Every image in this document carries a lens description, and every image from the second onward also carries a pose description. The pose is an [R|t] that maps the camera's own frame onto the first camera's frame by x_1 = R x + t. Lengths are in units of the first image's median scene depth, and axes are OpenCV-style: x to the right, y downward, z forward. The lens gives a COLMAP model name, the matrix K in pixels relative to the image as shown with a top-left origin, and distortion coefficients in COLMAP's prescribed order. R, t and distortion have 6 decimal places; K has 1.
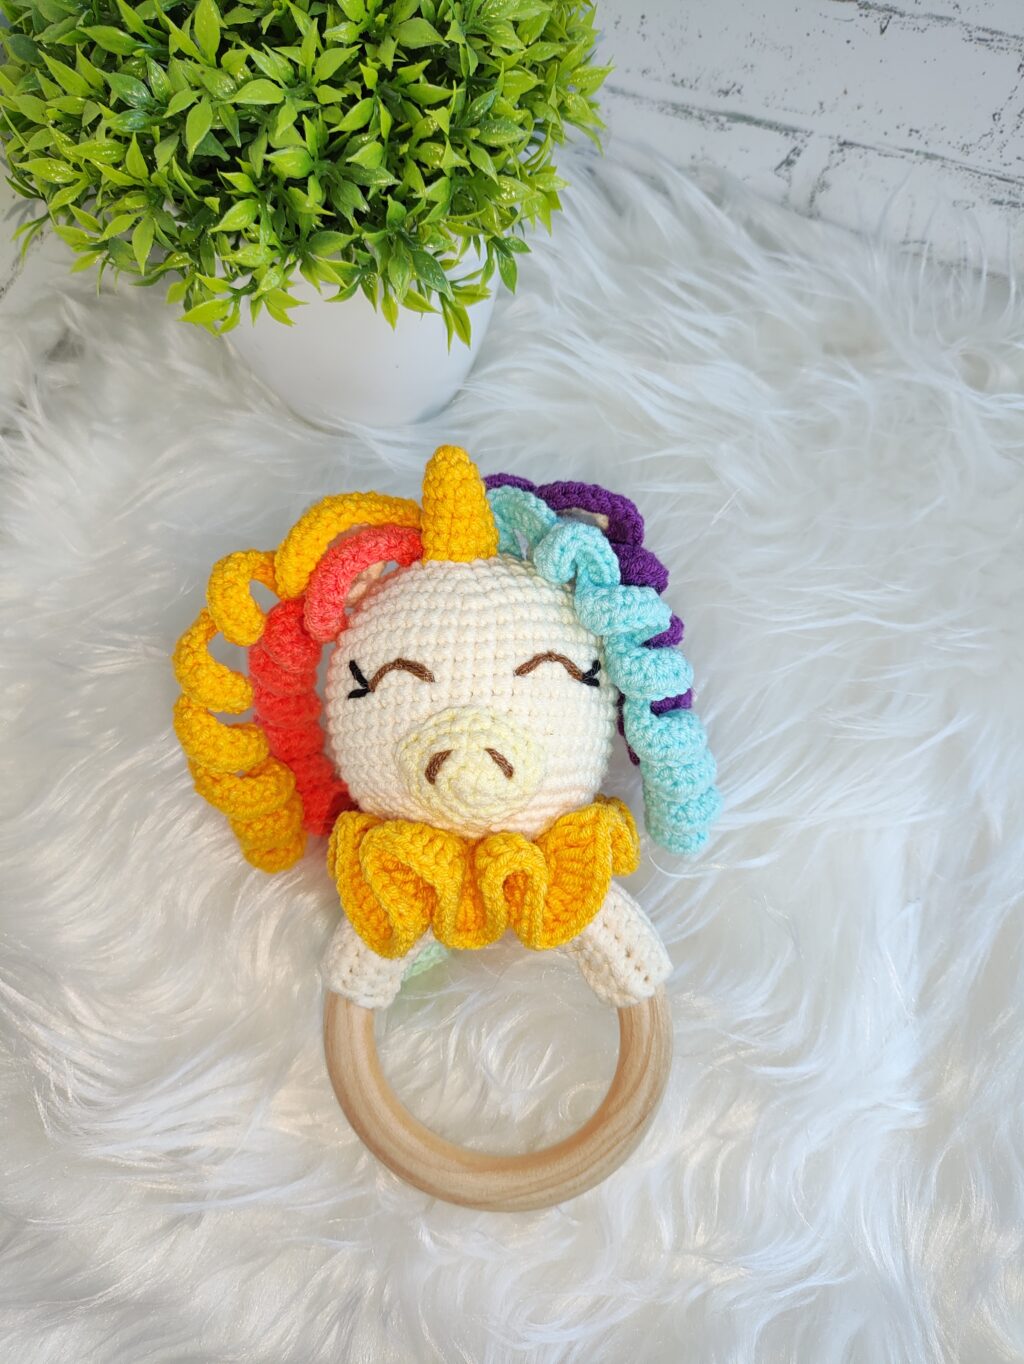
lens RADIAL K [[974.9, 0, 499.3], [0, 974.9, 685.5], [0, 0, 1]] dist [-0.043265, 0.027020]
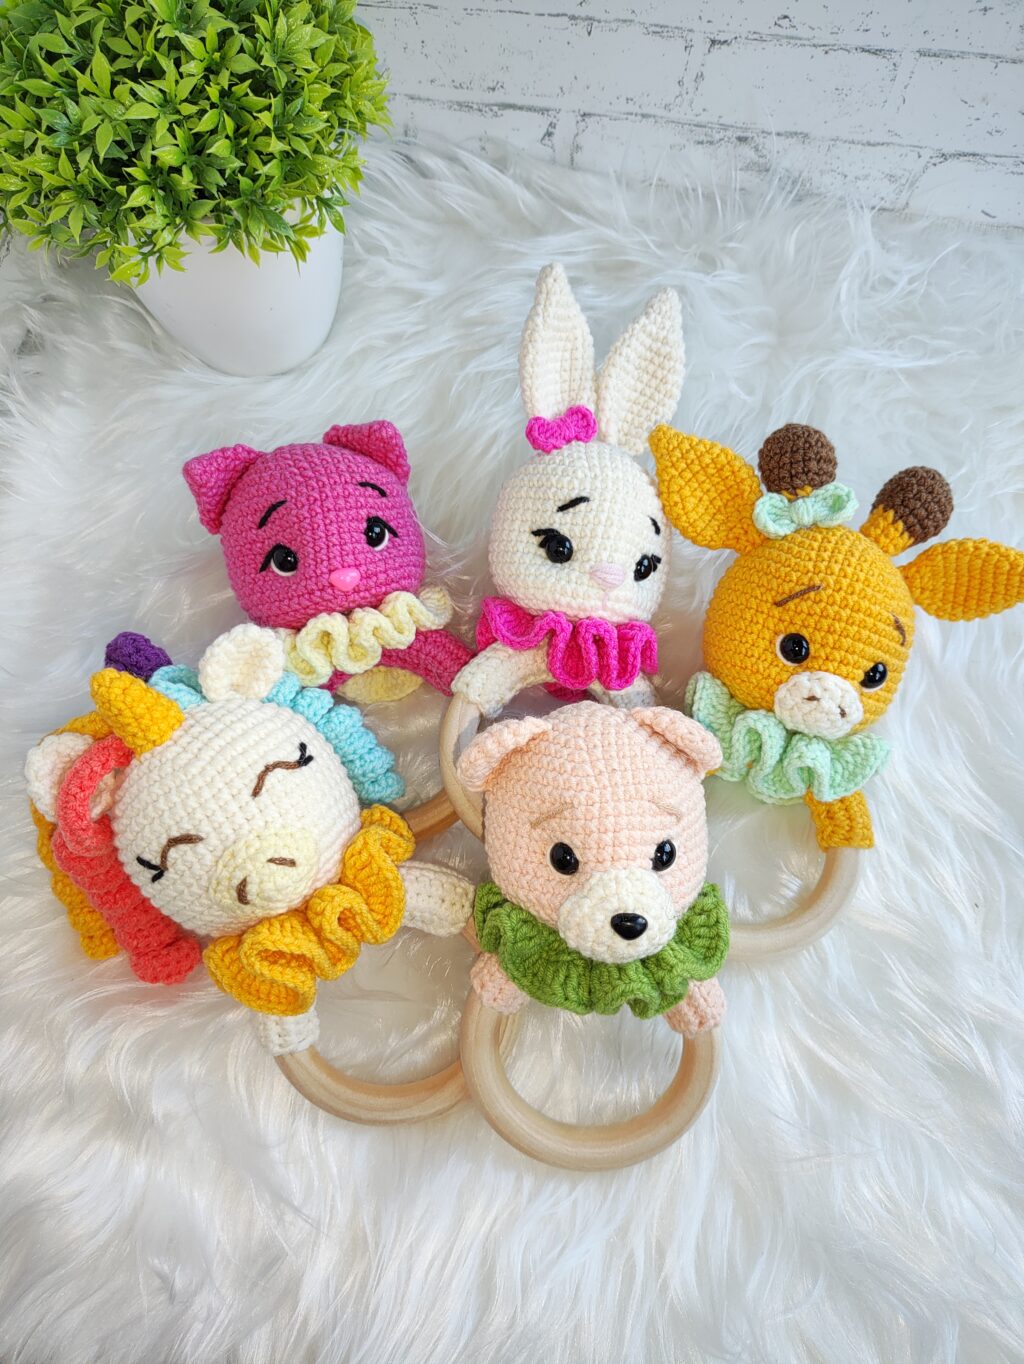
lens RADIAL K [[974.9, 0, 522.9], [0, 974.9, 666.5], [0, 0, 1]] dist [-0.043265, 0.027020]
pose [[0.989063, -0.138633, 0.050350, 0.112173], [0.140900, 0.989016, -0.044660, 0.302924], [-0.043606, 0.051266, 0.997733, -0.374411]]
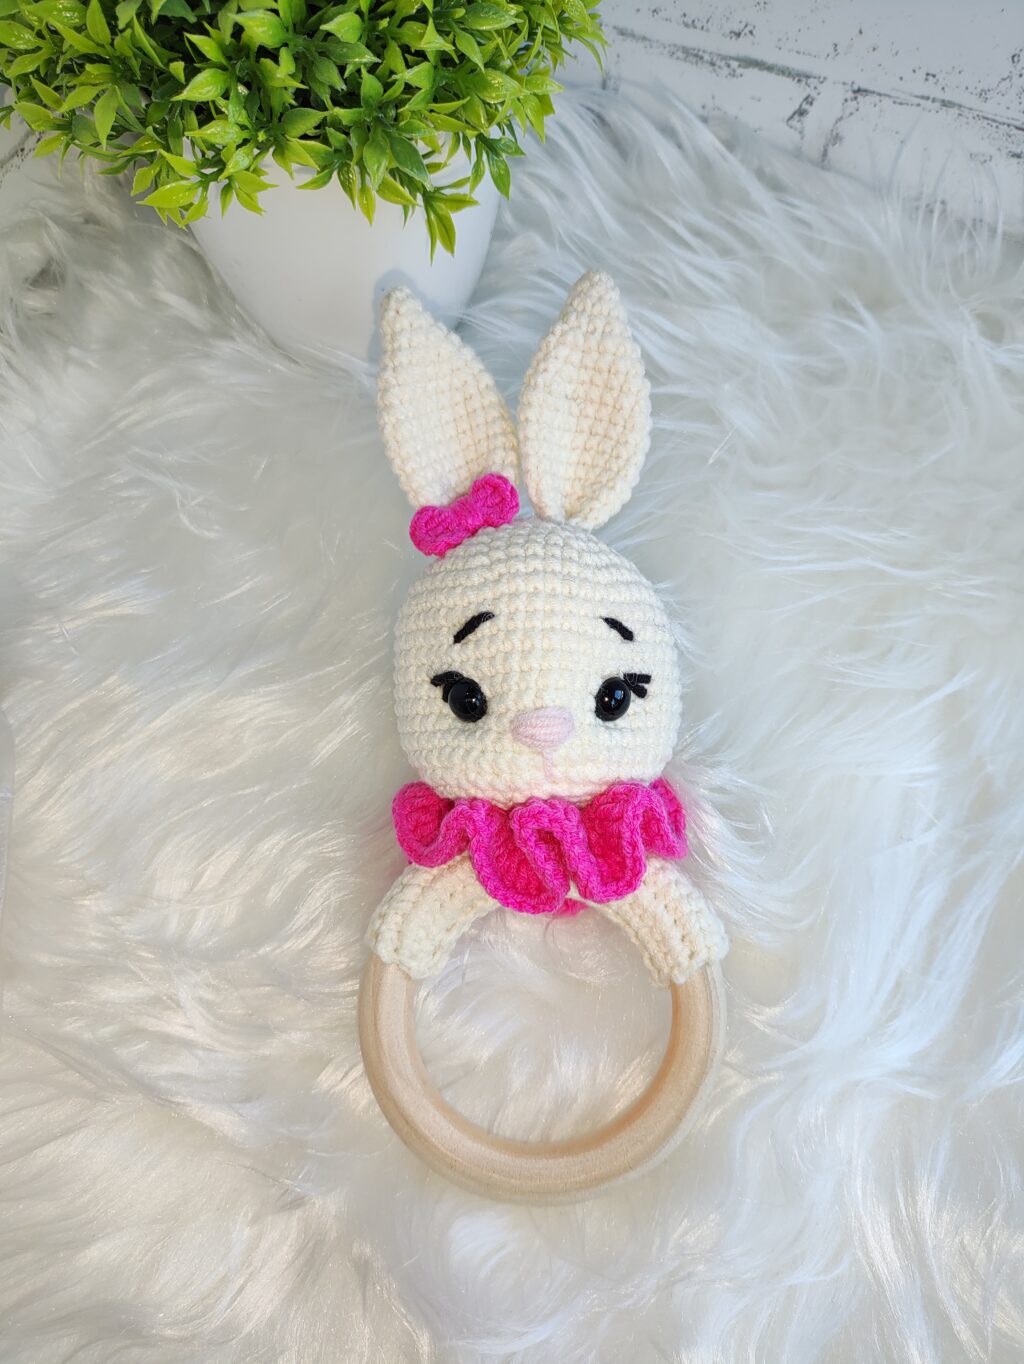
lens RADIAL K [[974.9, 0, 522.4], [0, 974.9, 678.8], [0, 0, 1]] dist [-0.043265, 0.027020]
pose [[0.999401, 0.034558, 0.001680, 0.045765], [-0.034454, 0.998482, -0.042981, 0.096079], [-0.003163, 0.042897, 0.999074, 0.068859]]
